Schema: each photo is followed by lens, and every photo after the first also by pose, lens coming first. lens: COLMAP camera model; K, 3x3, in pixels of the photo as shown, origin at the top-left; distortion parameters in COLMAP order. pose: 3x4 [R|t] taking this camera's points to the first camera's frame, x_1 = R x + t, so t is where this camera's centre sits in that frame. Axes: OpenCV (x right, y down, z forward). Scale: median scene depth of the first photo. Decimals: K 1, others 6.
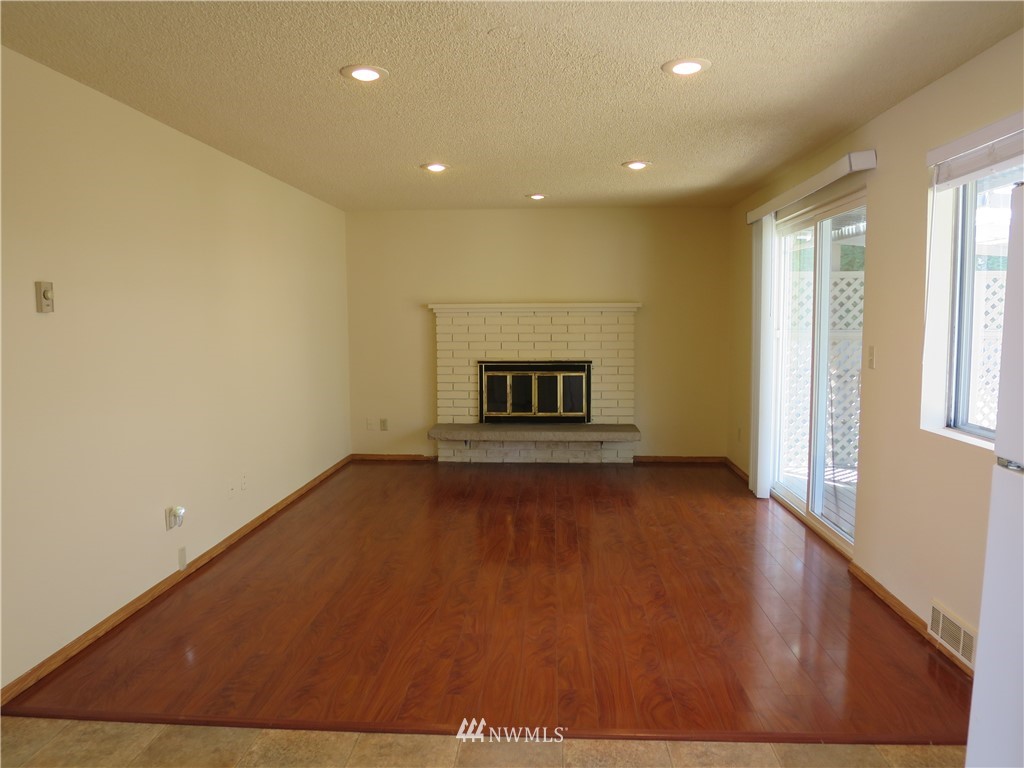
lens RADIAL K [[752.4, 0, 512.0], [0, 752.4, 384.0], [0, 0, 1]] dist [-0.055247, 0.010497]
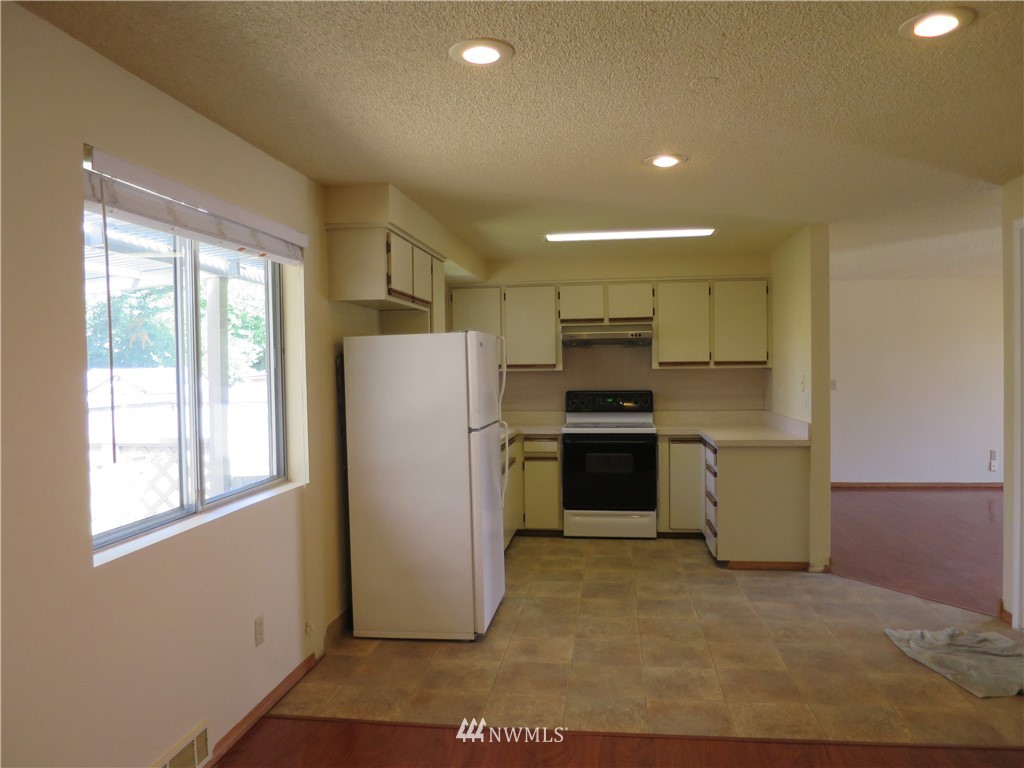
lens RADIAL K [[752.4, 0, 512.0], [0, 752.4, 384.0], [0, 0, 1]] dist [-0.055247, 0.010497]
pose [[-0.997213, 0.021578, 0.071422, 0.068337], [0.029720, 0.992924, 0.114975, -0.077544], [-0.068436, 0.116777, -0.990797, 0.774849]]
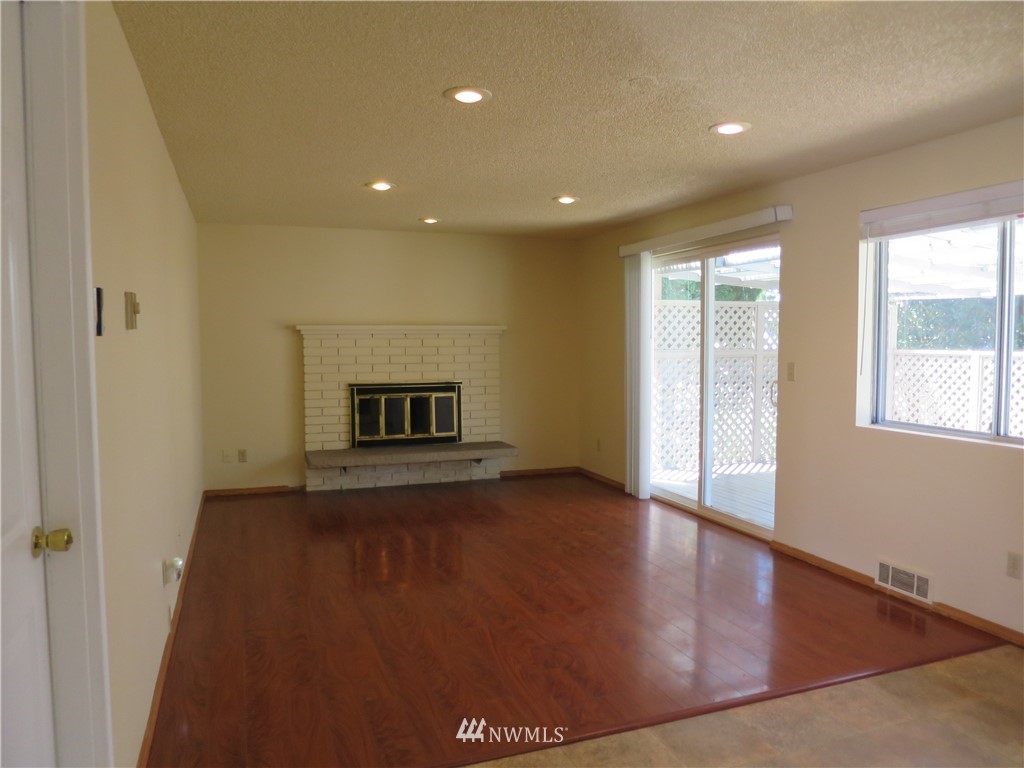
lens RADIAL K [[752.4, 0, 512.0], [0, 752.4, 384.0], [0, 0, 1]] dist [-0.055247, 0.010497]
pose [[0.912739, -0.021537, 0.407975, -0.249581], [0.033979, 0.999152, -0.023273, -0.001132], [-0.407128, 0.035105, 0.912696, 0.031490]]
